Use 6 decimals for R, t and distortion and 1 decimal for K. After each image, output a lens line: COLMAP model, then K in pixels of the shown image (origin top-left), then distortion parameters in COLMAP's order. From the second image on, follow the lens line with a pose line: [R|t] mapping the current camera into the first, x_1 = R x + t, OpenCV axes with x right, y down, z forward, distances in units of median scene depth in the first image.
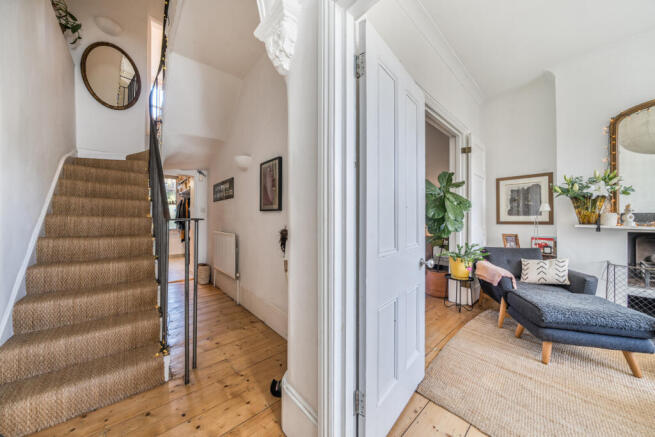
lens RADIAL K [[223.7, 0, 327.9], [0, 223.7, 218.5], [0, 0, 1]] dist [-0.005998, -0.000200]
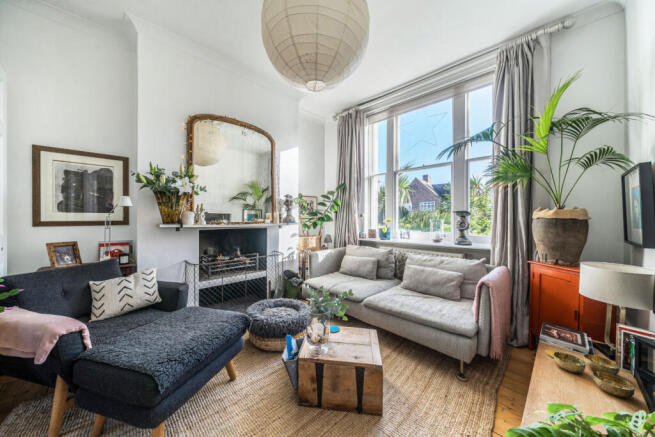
lens RADIAL K [[223.7, 0, 328.4], [0, 223.7, 218.8], [0, 0, 1]] dist [-0.005998, -0.000200]
pose [[-0.026707, -0.002697, 0.999640, 0.252587], [-0.006366, 0.999977, 0.002528, -0.000163], [-0.999623, -0.006296, -0.026723, 0.379151]]
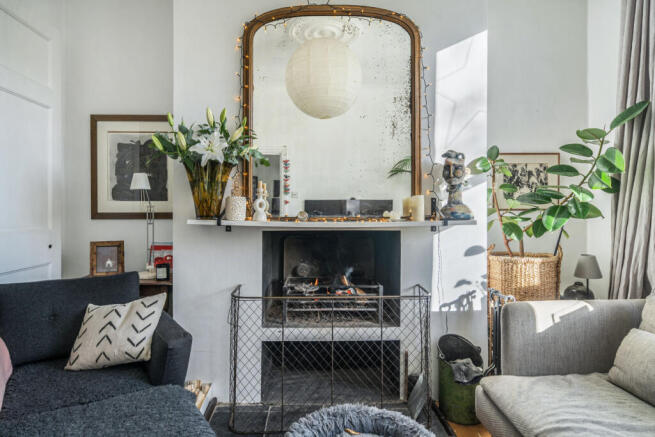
lens RADIAL K [[388.5, 0, 317.6], [0, 388.5, 209.9], [0, 0, 1]] dist [0.004422, 0.000120]
pose [[0.646791, -0.001531, 0.762666, 0.635930], [-0.006061, 0.999956, 0.007147, -0.001229], [-0.762643, -0.009245, 0.646753, 0.230674]]
